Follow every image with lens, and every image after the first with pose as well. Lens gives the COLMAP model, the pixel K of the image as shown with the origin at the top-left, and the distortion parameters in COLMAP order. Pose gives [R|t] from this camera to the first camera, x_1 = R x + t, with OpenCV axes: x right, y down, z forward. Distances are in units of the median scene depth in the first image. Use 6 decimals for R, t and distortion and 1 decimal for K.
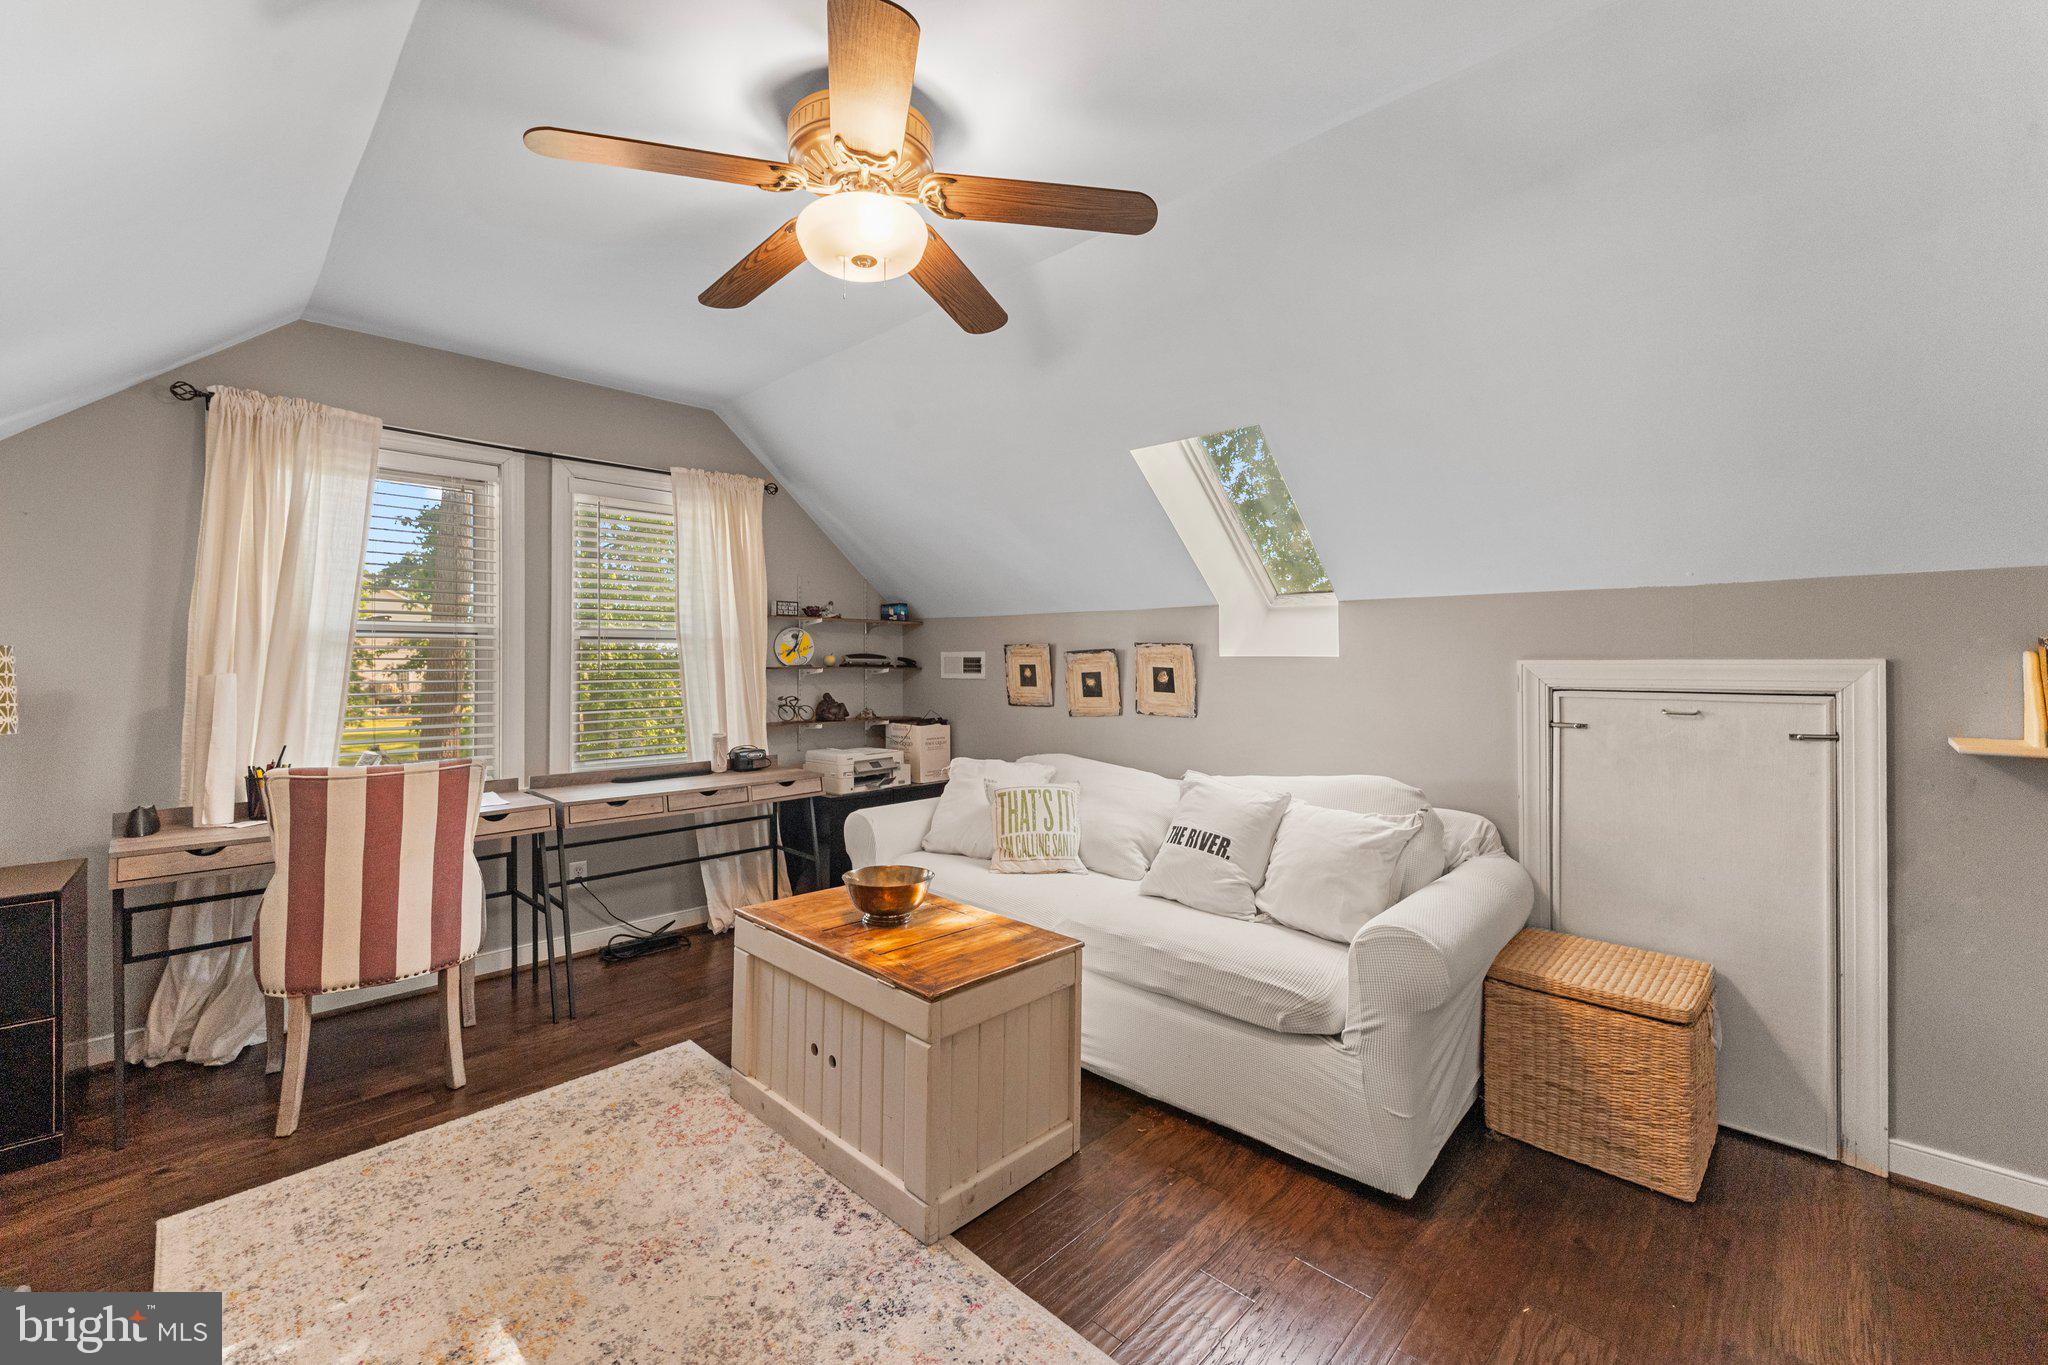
lens RADIAL K [[838.9, 0, 1031.1], [0, 838.9, 653.9], [0, 0, 1]] dist [-0.002660, 0.001086]
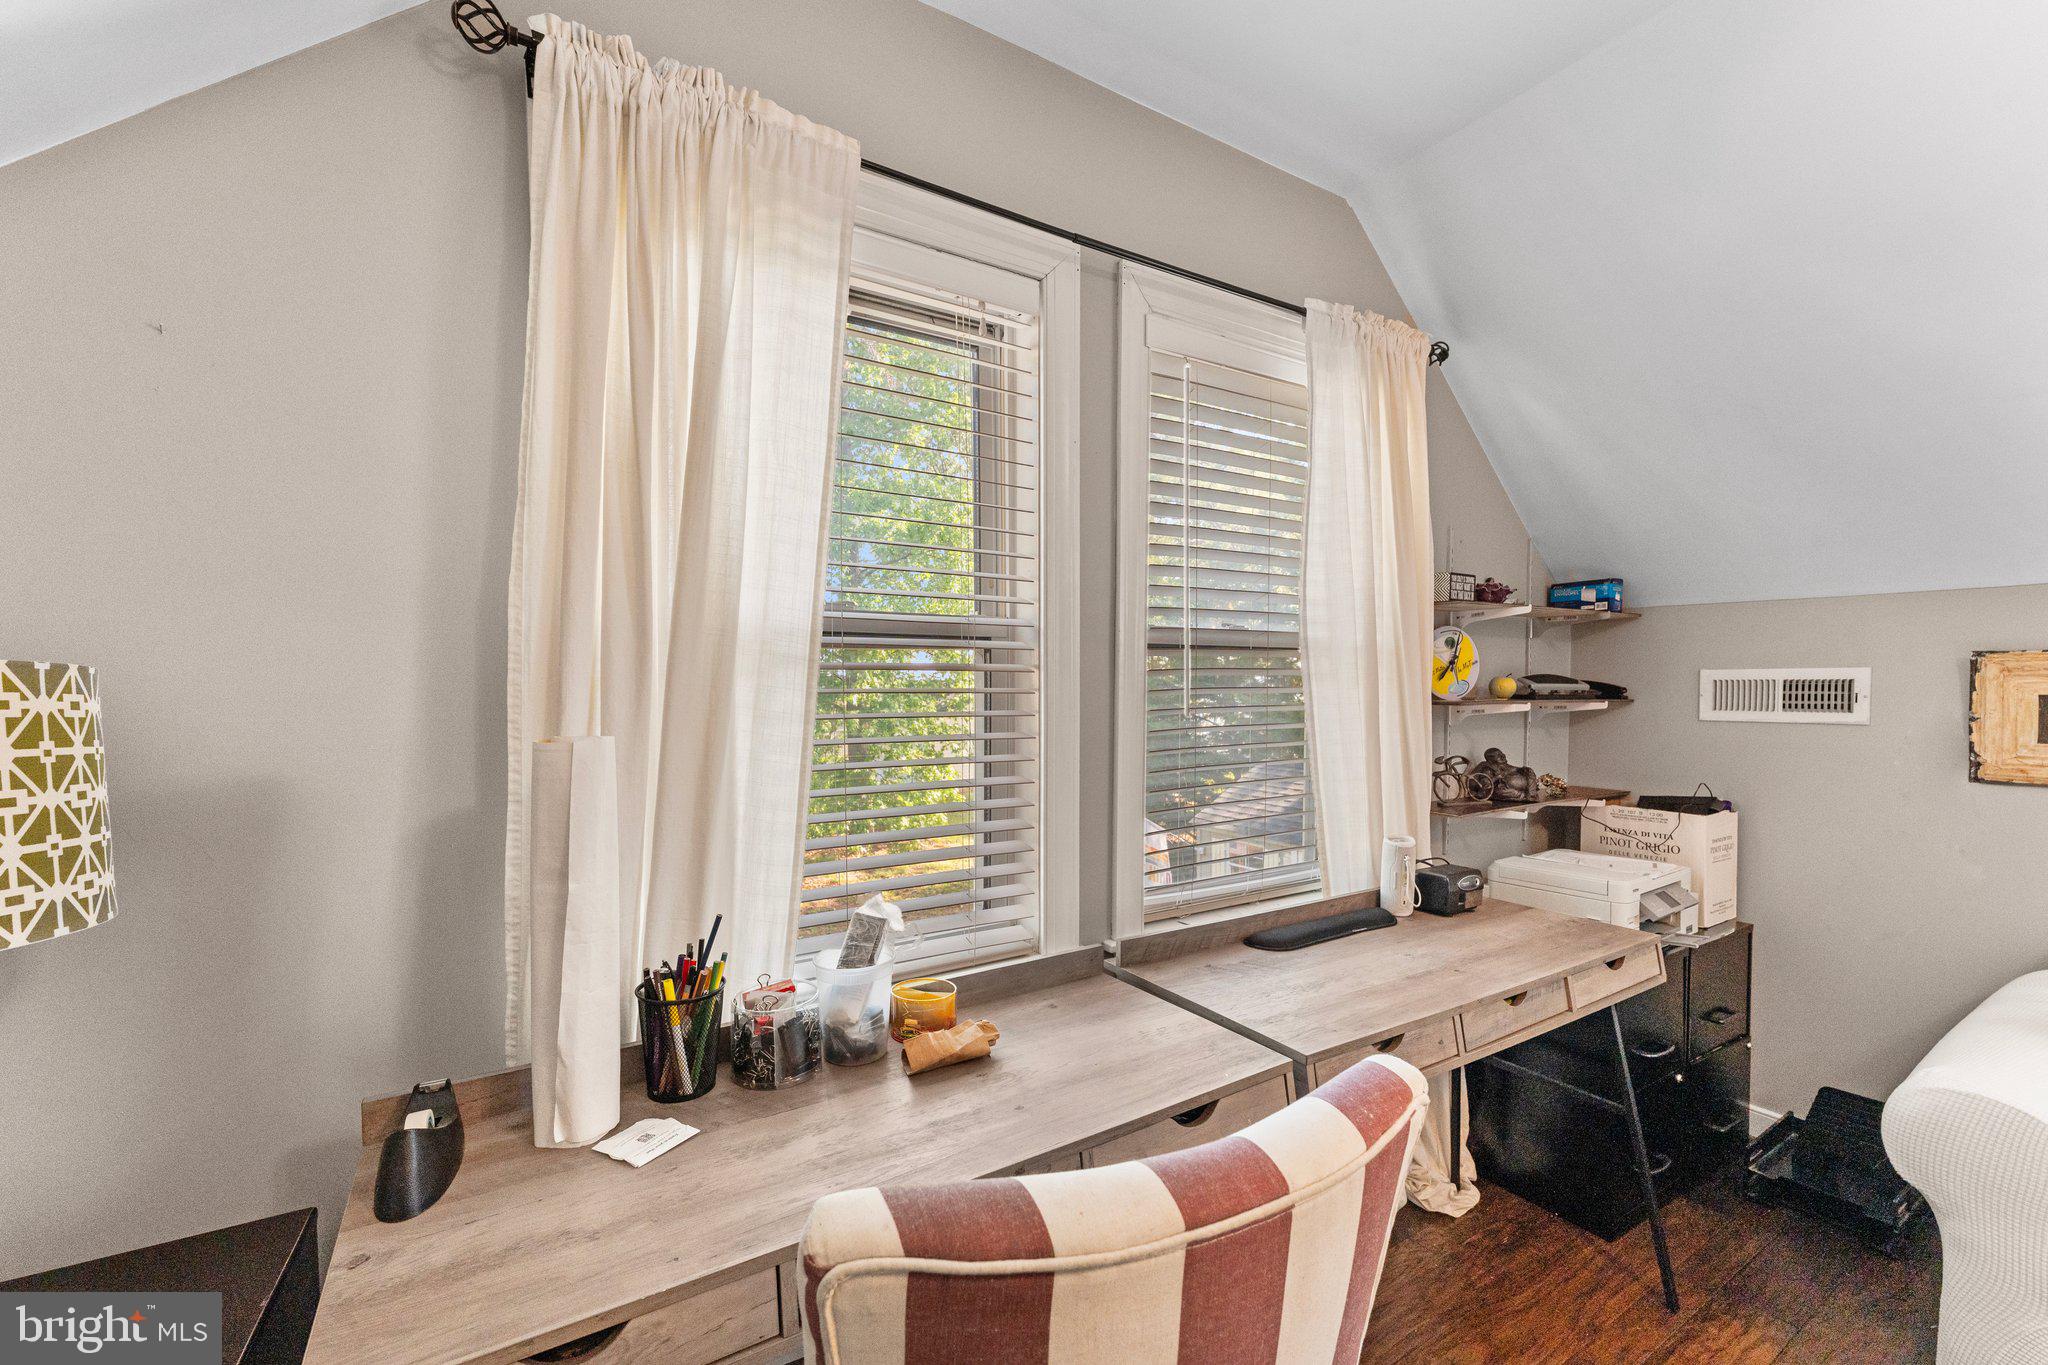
lens RADIAL K [[838.9, 0, 1020.3], [0, 838.9, 712.0], [0, 0, 1]] dist [-0.002660, 0.001086]
pose [[0.968252, 0.004236, -0.249939, -0.600118], [0.006642, 0.999067, 0.042662, -0.002024], [0.249887, -0.042968, 0.967321, 0.602727]]
